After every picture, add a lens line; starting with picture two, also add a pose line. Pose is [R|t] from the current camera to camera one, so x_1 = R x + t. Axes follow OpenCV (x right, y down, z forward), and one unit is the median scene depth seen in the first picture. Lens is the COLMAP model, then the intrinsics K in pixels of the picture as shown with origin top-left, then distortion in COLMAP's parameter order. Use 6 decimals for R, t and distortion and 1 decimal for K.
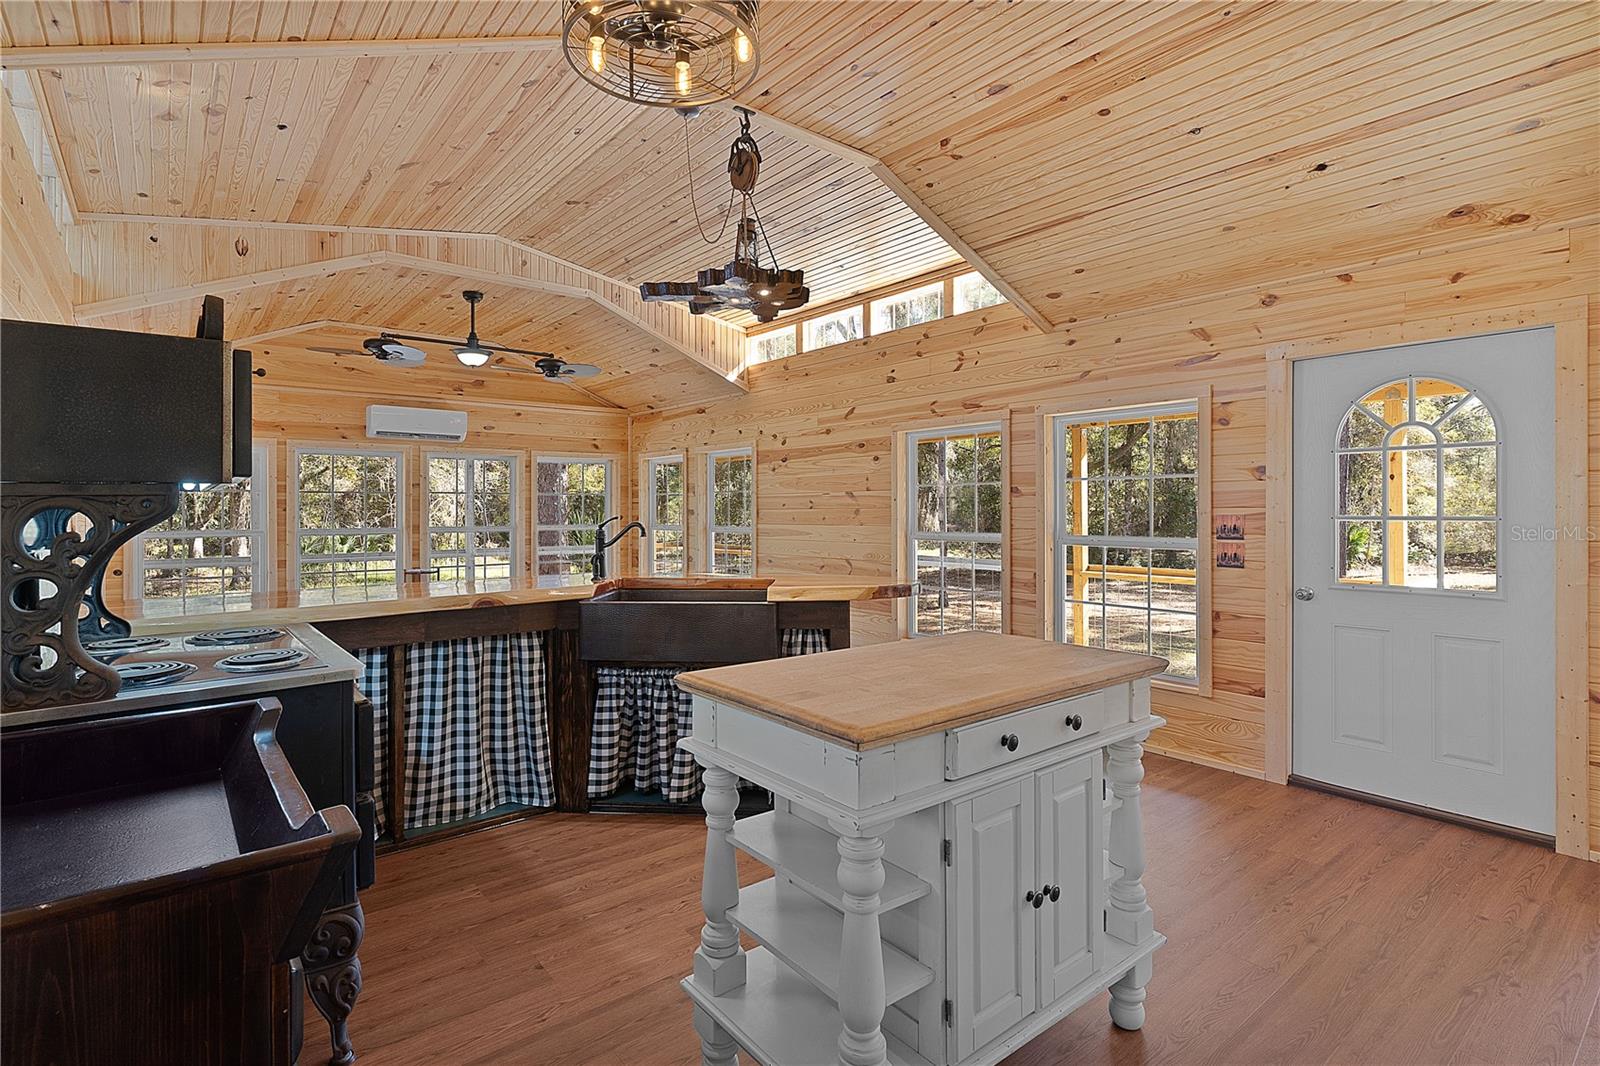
lens RADIAL K [[775.3, 0, 785.6], [0, 775.3, 505.9], [0, 0, 1]] dist [-0.000592, -0.000518]
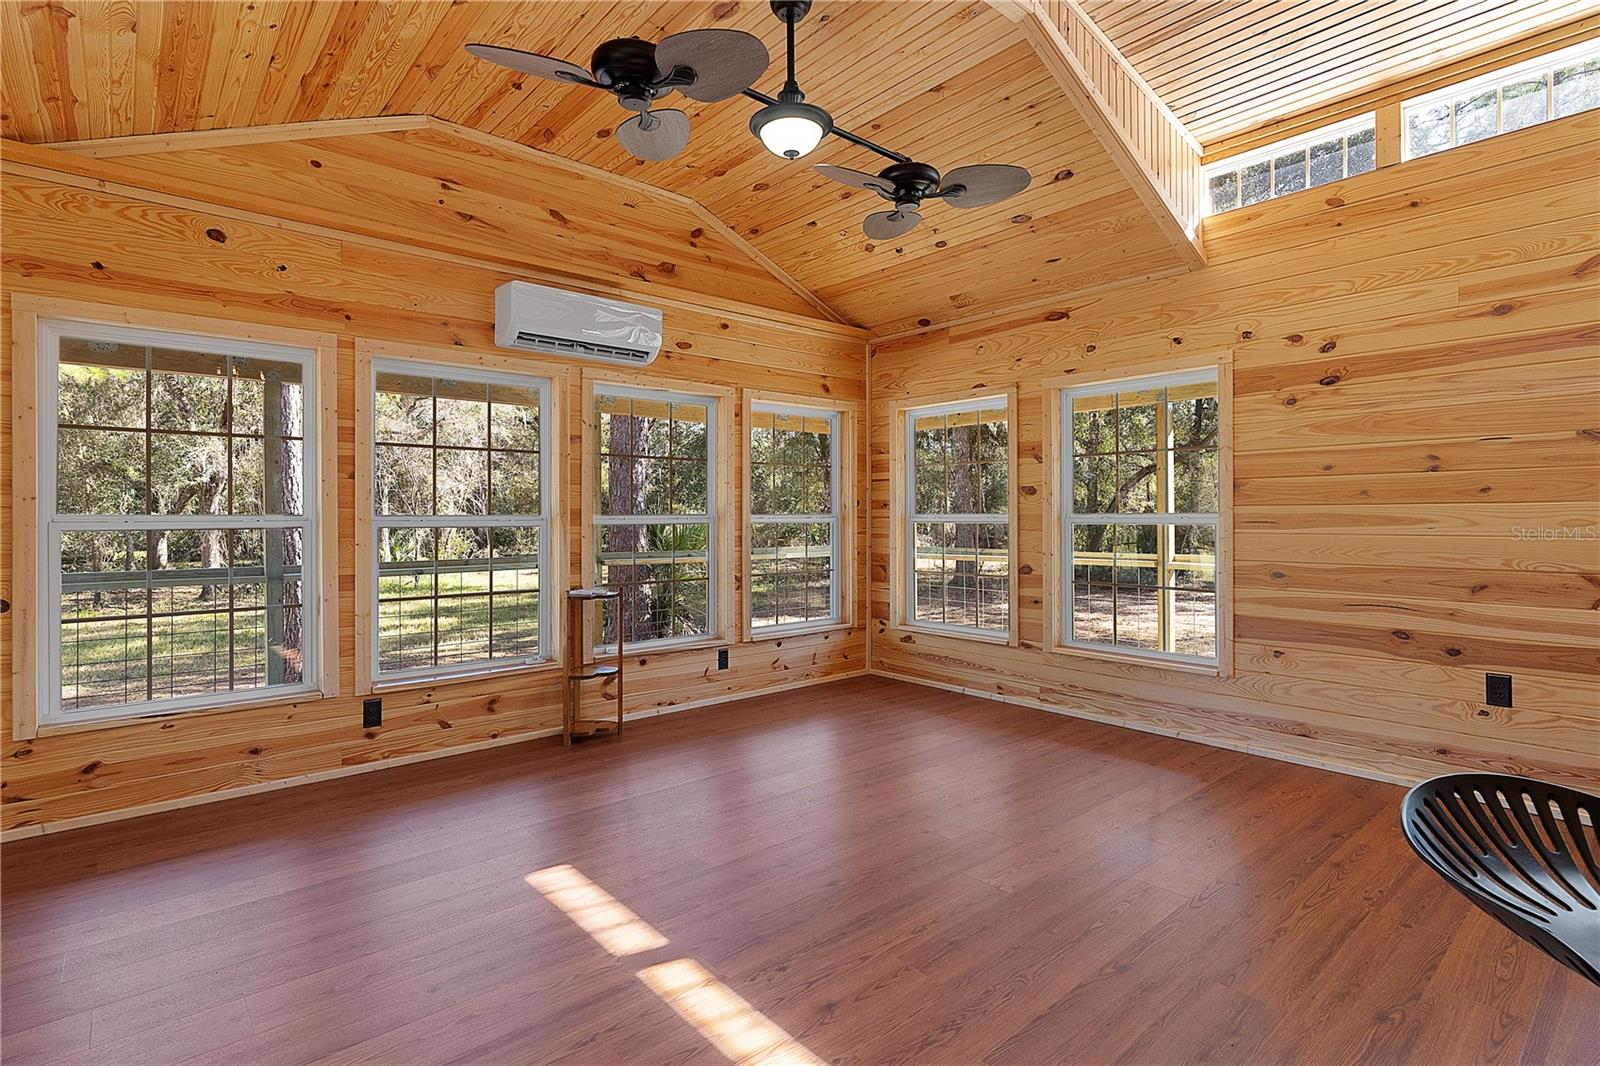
lens RADIAL K [[771.1, 0, 775.9], [0, 771.1, 514.3], [0, 0, 1]] dist [0.001475, -0.000356]
pose [[0.999689, 0.000326, 0.024955, -0.410682], [-0.000412, 0.999994, 0.003423, 0.030448], [-0.024954, -0.003432, 0.999683, 0.524994]]
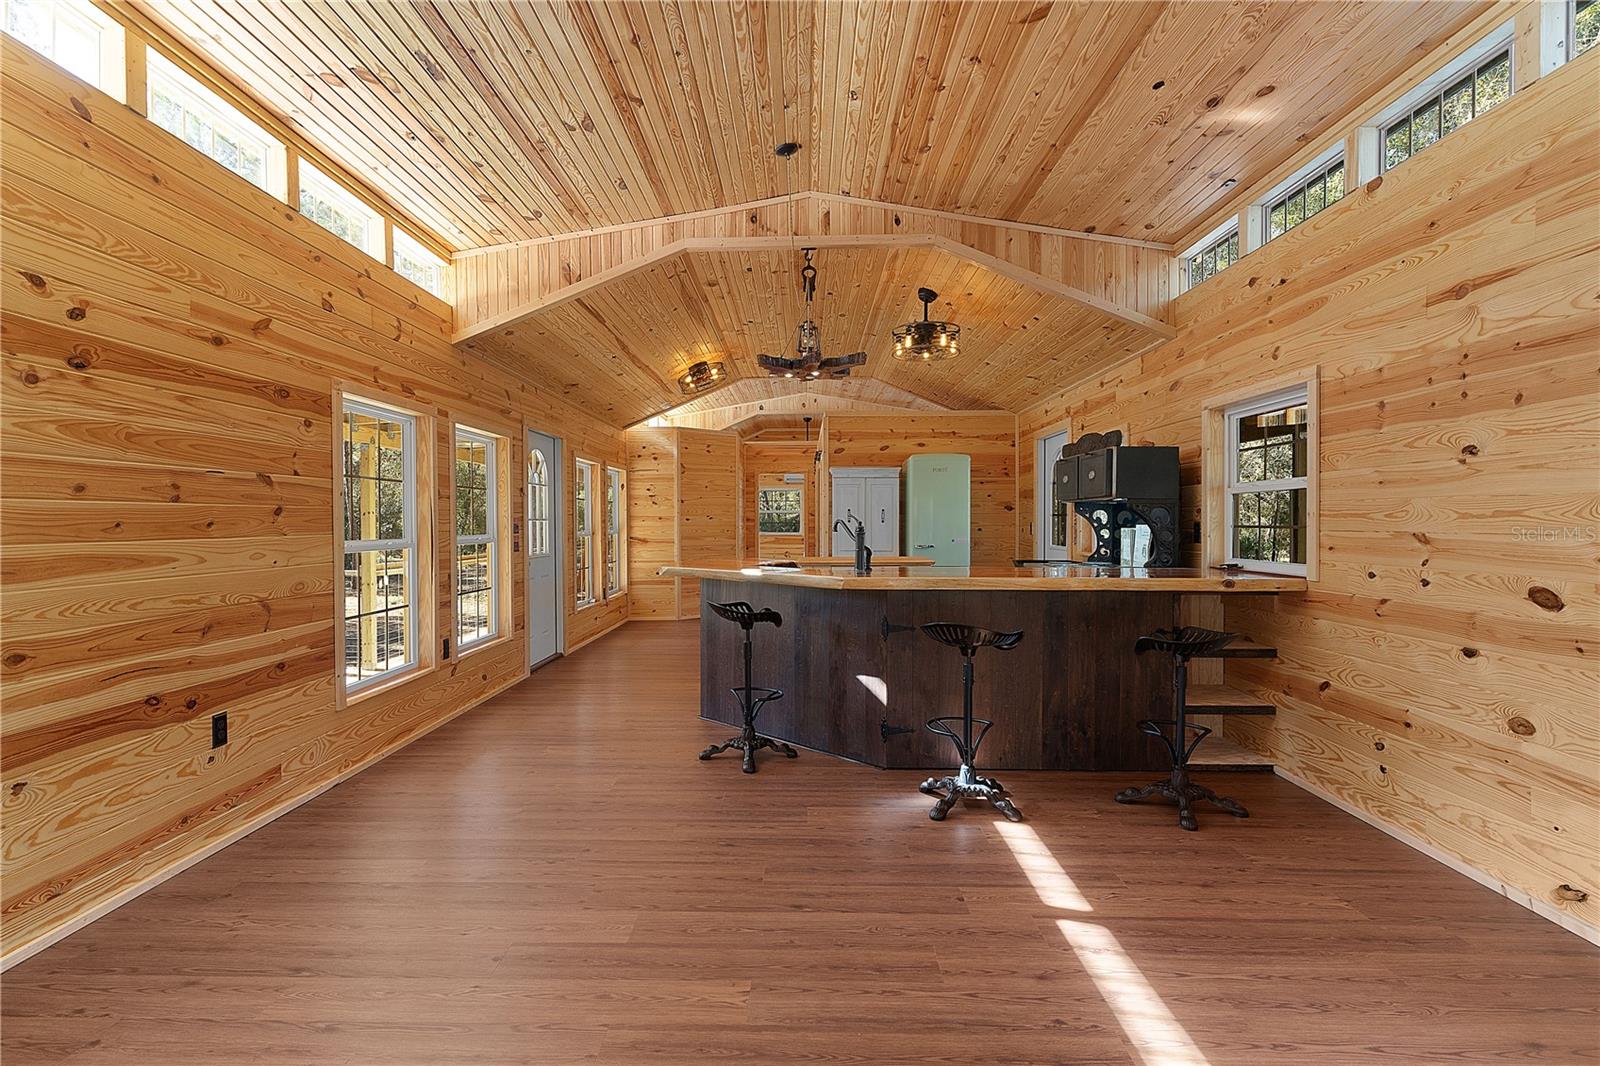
lens RADIAL K [[764.9, 0, 787.2], [0, 764.9, 528.7], [0, 0, 1]] dist [0.000013, -0.001677]
pose [[-0.766417, -0.000912, 0.642343, -0.511064], [0.002022, 0.999991, 0.003833, 0.017957], [-0.642340, 0.004236, -0.766408, 1.127594]]
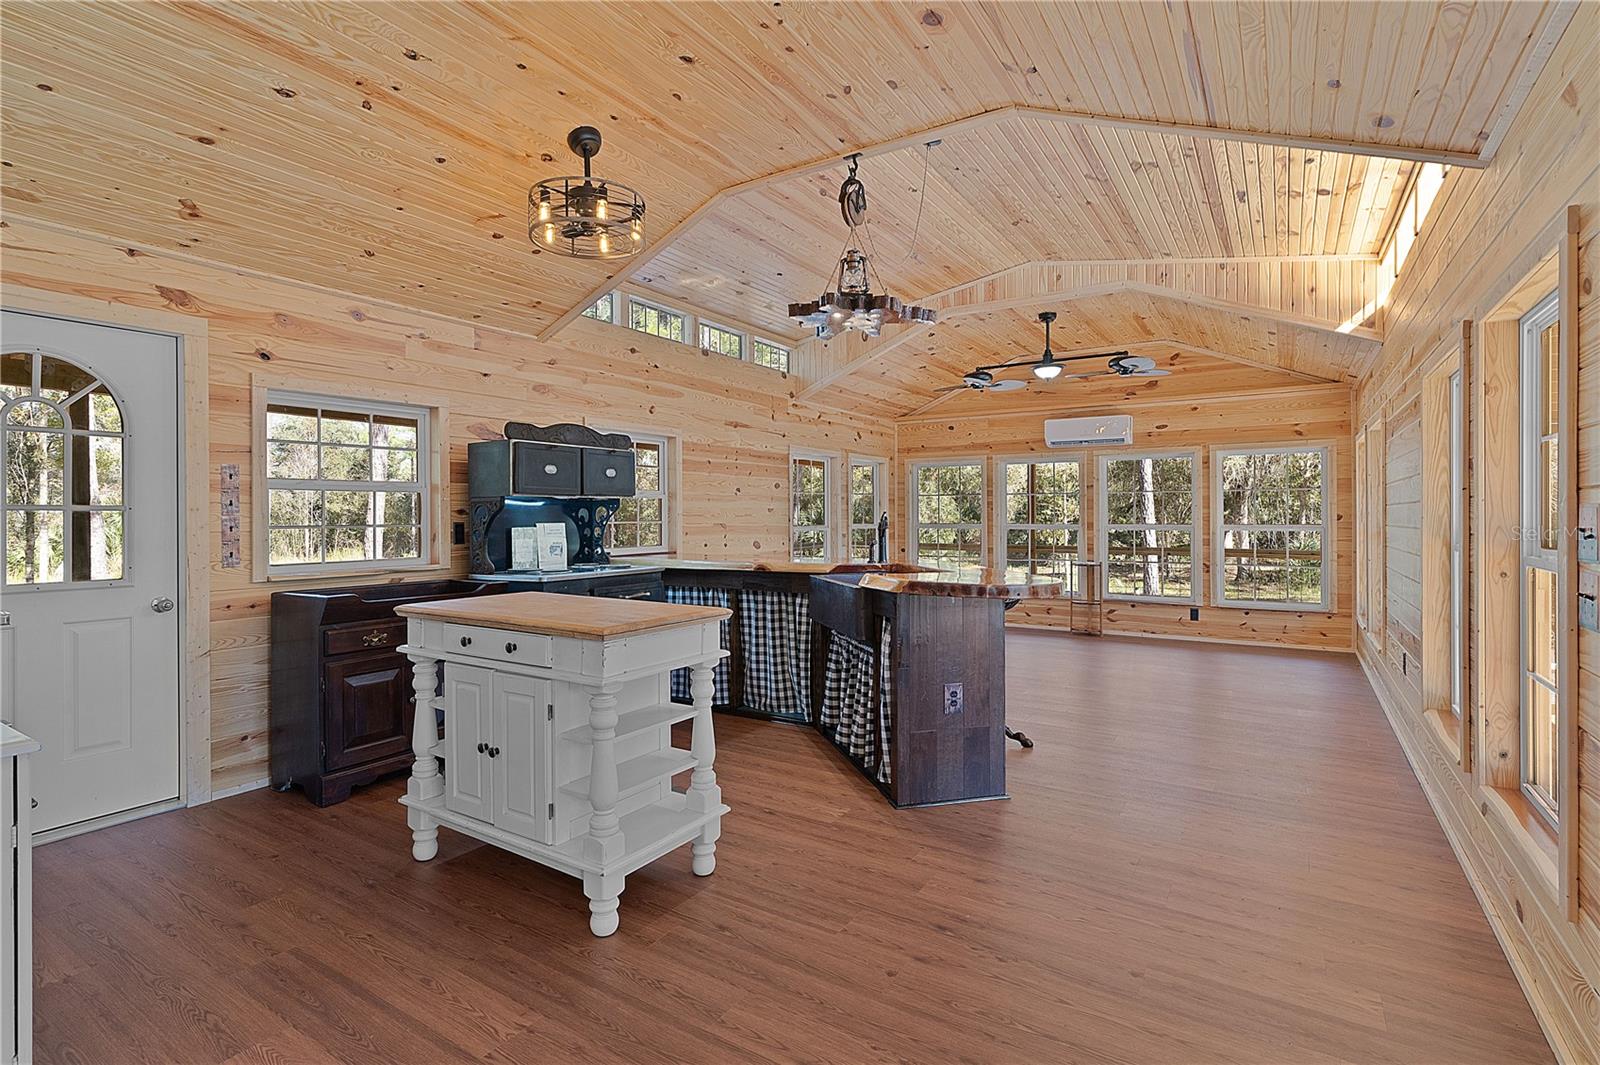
lens RADIAL K [[771.2, 0, 784.4], [0, 771.2, 511.9], [0, 0, 1]] dist [-0.000879, -0.000813]
pose [[0.313745, -0.002049, -0.949505, 0.514774], [0.006740, 0.999977, 0.000069, 0.007775], [0.949483, -0.006421, 0.313752, 0.280363]]
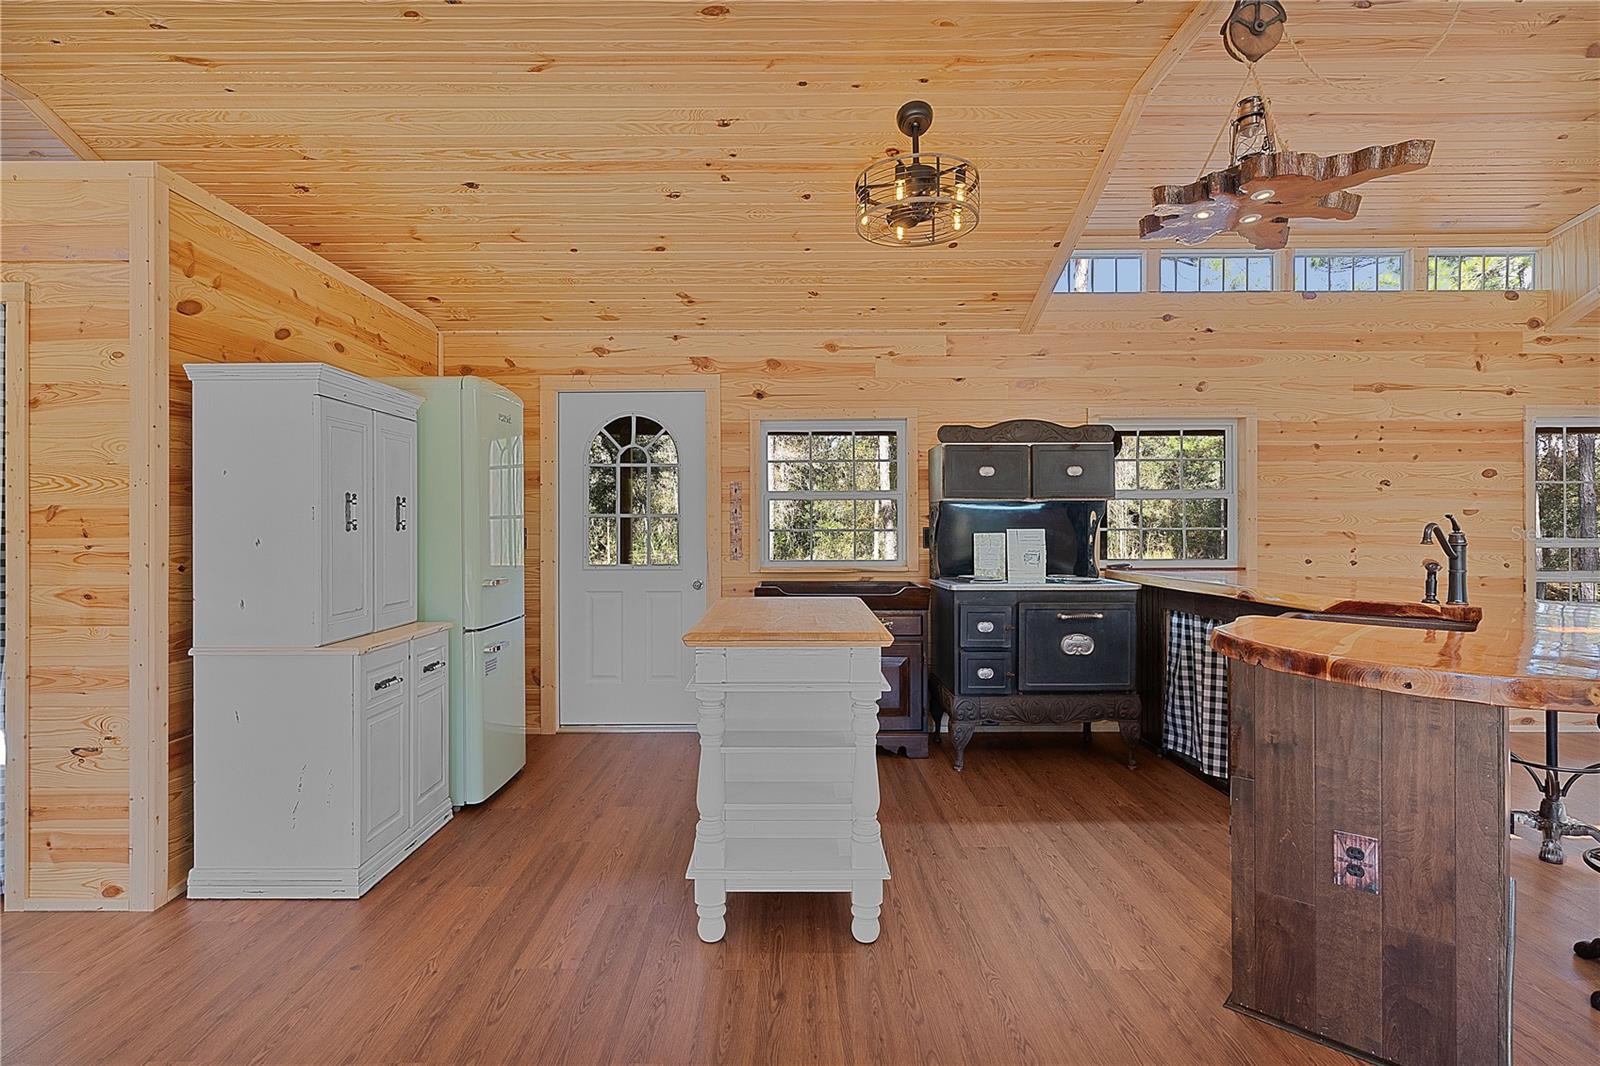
lens RADIAL K [[771.4, 0, 787.2], [0, 771.4, 522.9], [0, 0, 1]] dist [0.003673, 0.001518]
pose [[-0.625970, 0.006376, -0.779821, 0.402051], [0.008180, 0.999965, 0.001610, 0.009078], [0.779805, -0.005371, -0.626000, 0.574104]]
